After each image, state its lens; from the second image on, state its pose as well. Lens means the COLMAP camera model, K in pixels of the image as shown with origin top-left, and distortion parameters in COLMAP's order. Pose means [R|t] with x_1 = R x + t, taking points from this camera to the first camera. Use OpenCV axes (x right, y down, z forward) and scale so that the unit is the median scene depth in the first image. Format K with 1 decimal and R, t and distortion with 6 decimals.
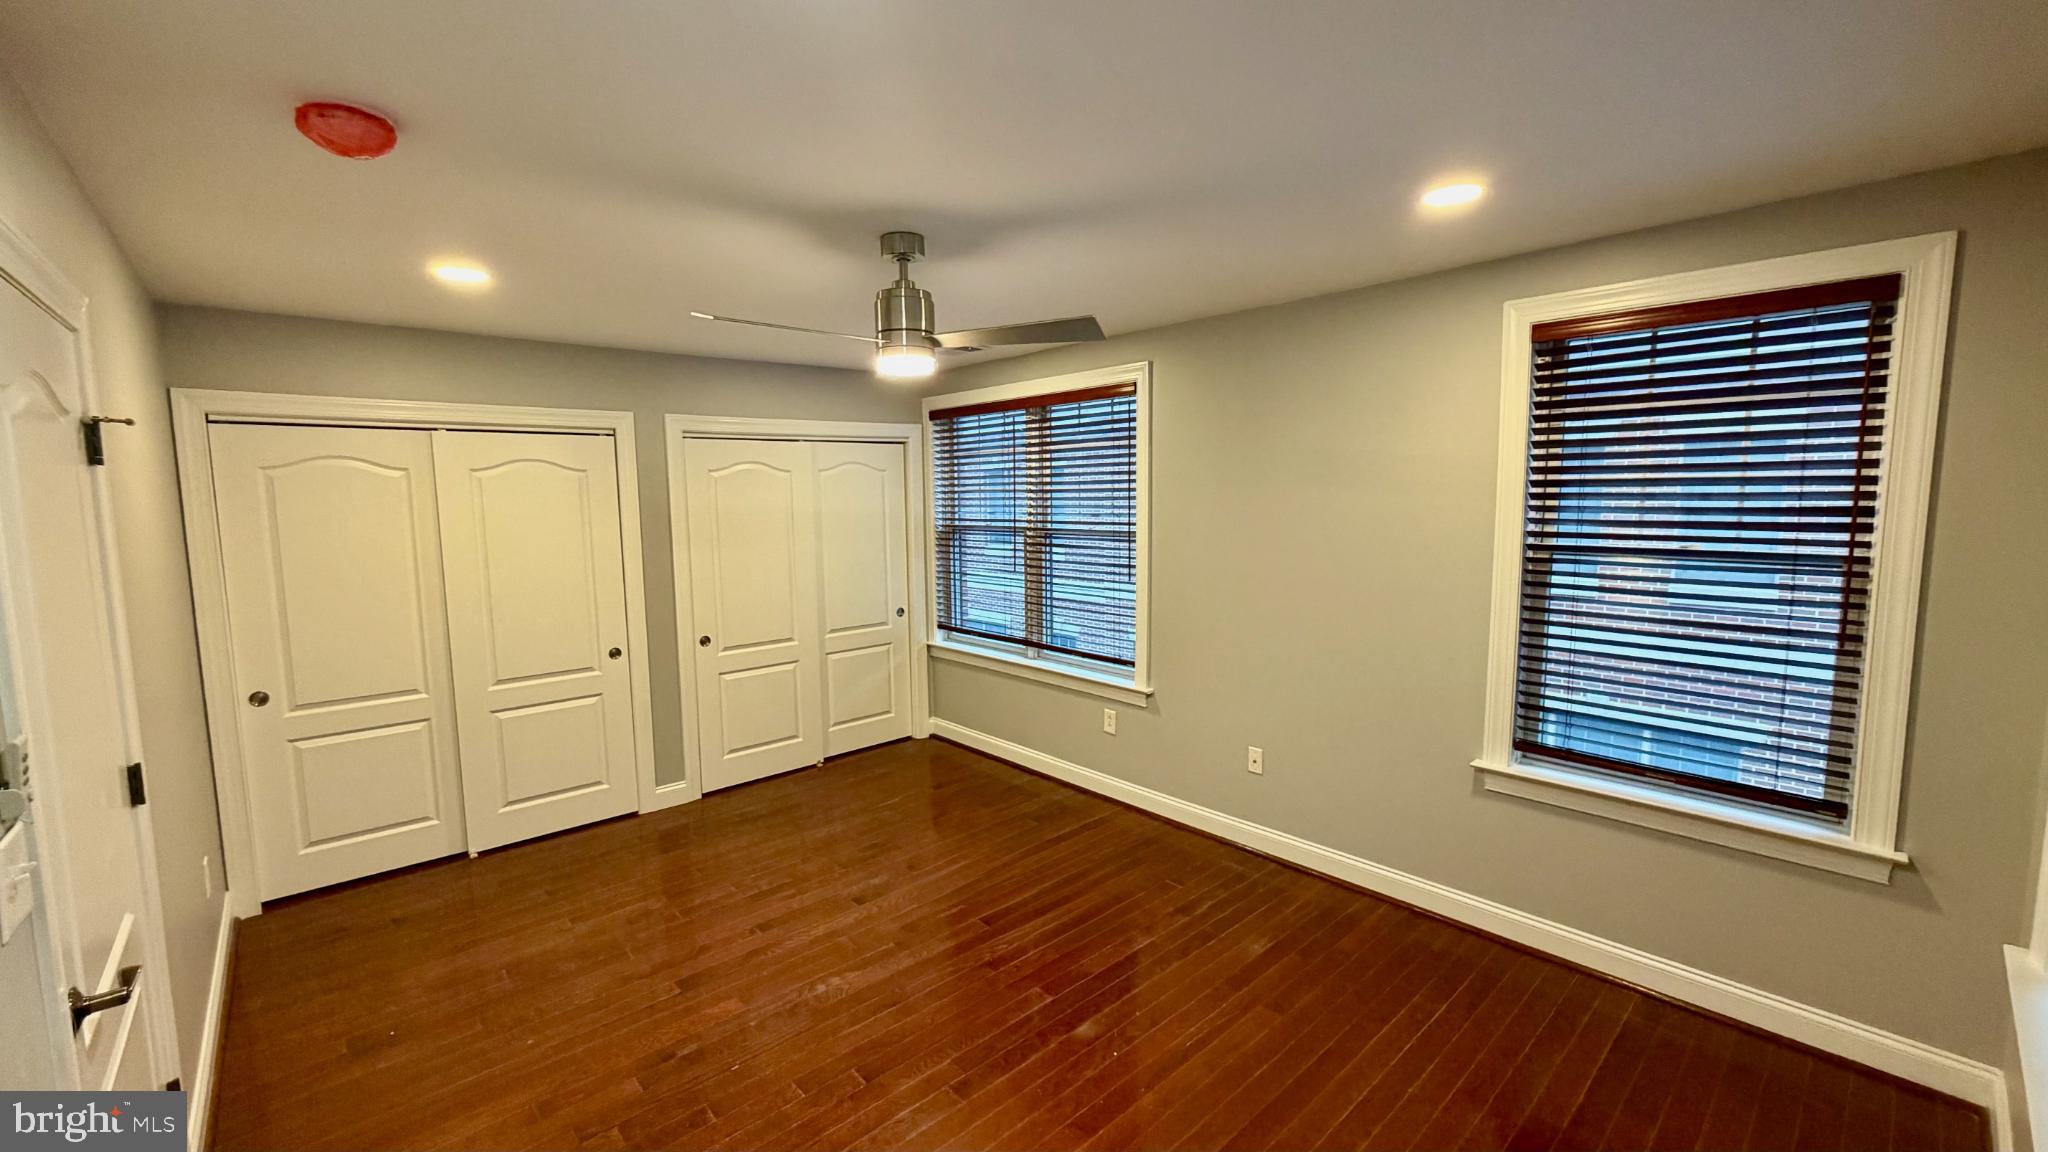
lens RADIAL K [[809.6, 0, 1024.0], [0, 809.6, 576.0], [0, 0, 1]] dist [0.001167, 0.000090]
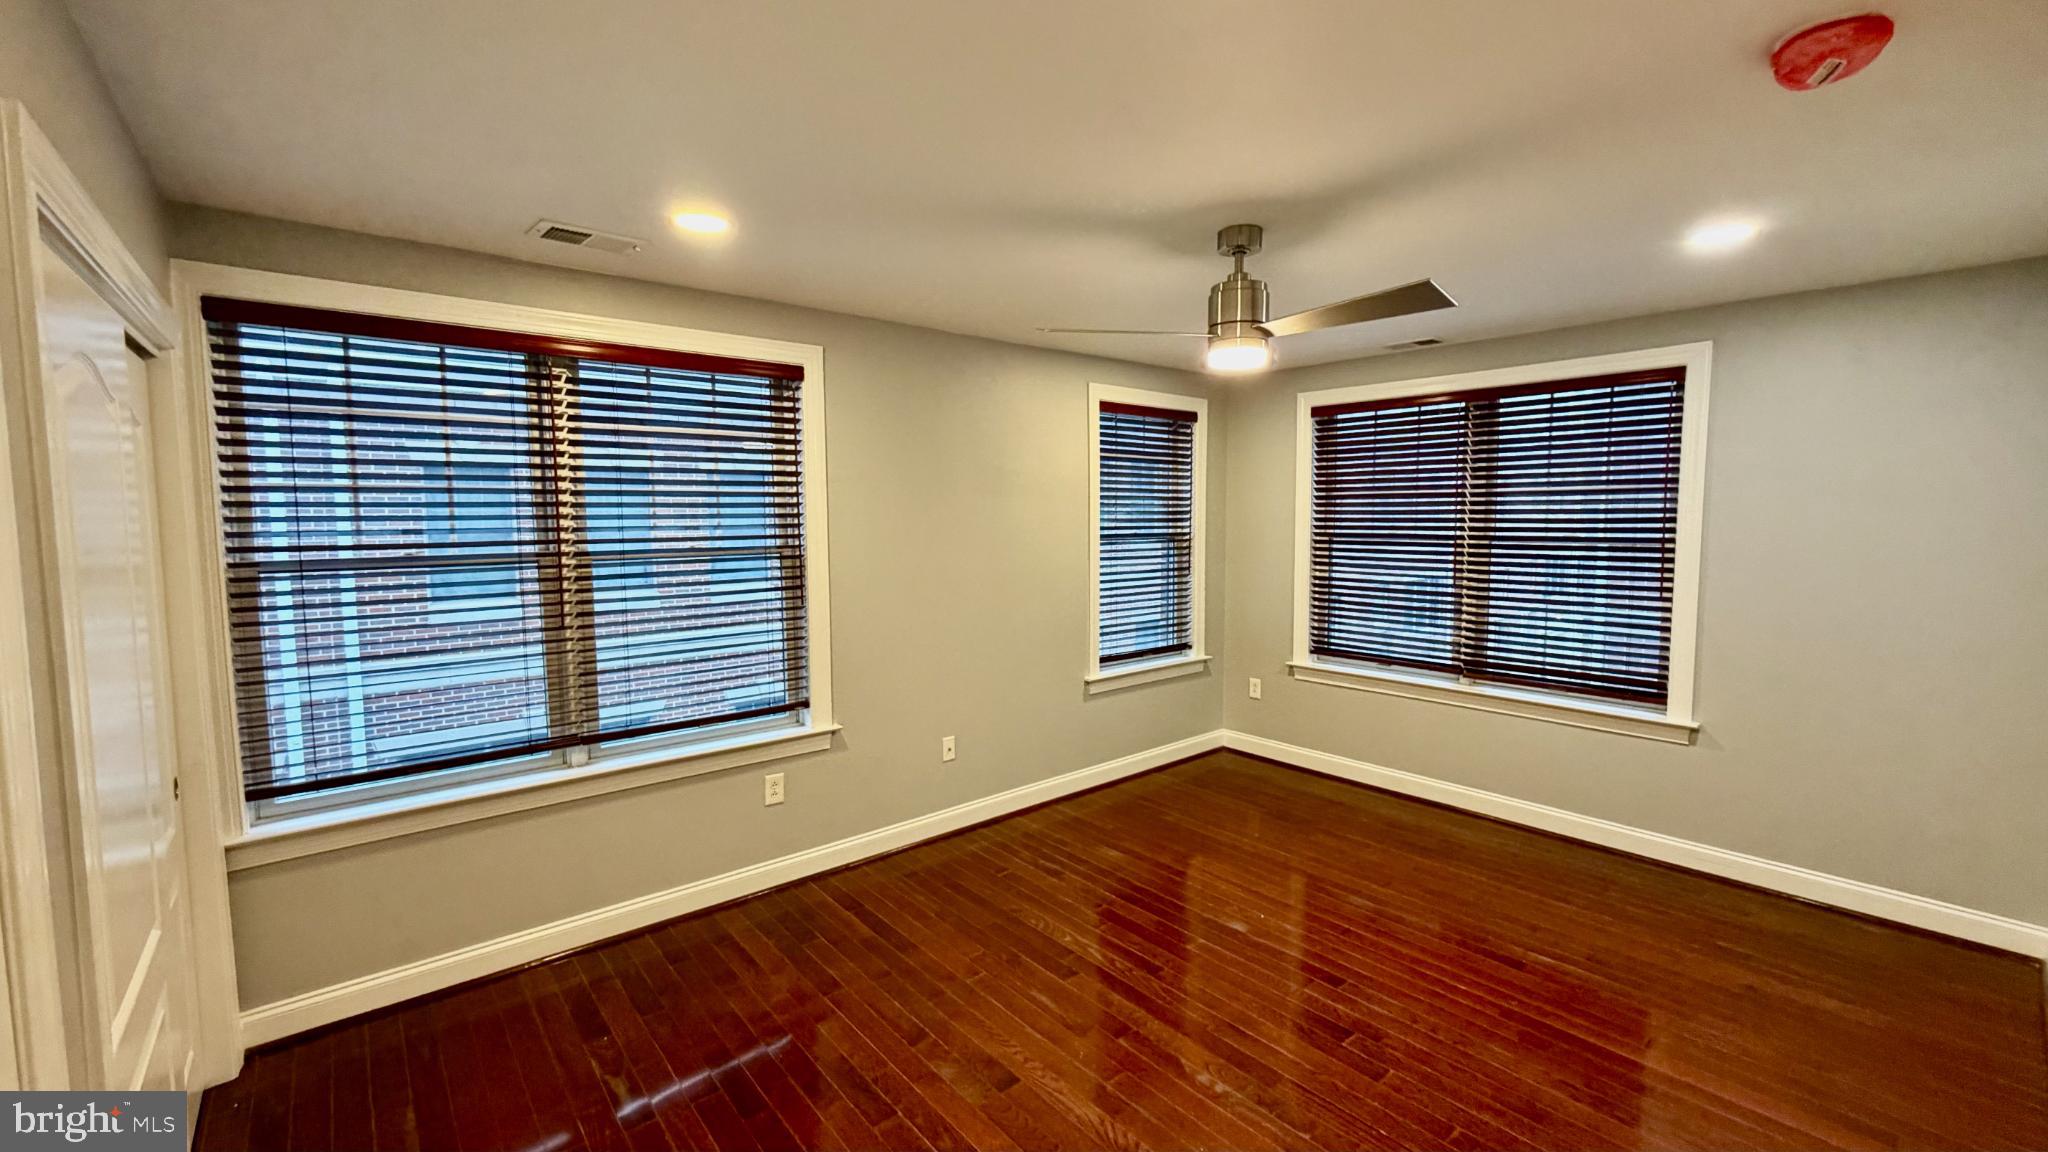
lens RADIAL K [[825.5, 0, 1024.0], [0, 825.5, 576.0], [0, 0, 1]] dist [-0.001081, -0.000089]
pose [[0.027921, -0.063120, 0.997615, -0.741120], [0.107973, 0.992356, 0.059765, -0.051245], [-0.993762, 0.106046, 0.034523, 0.785180]]
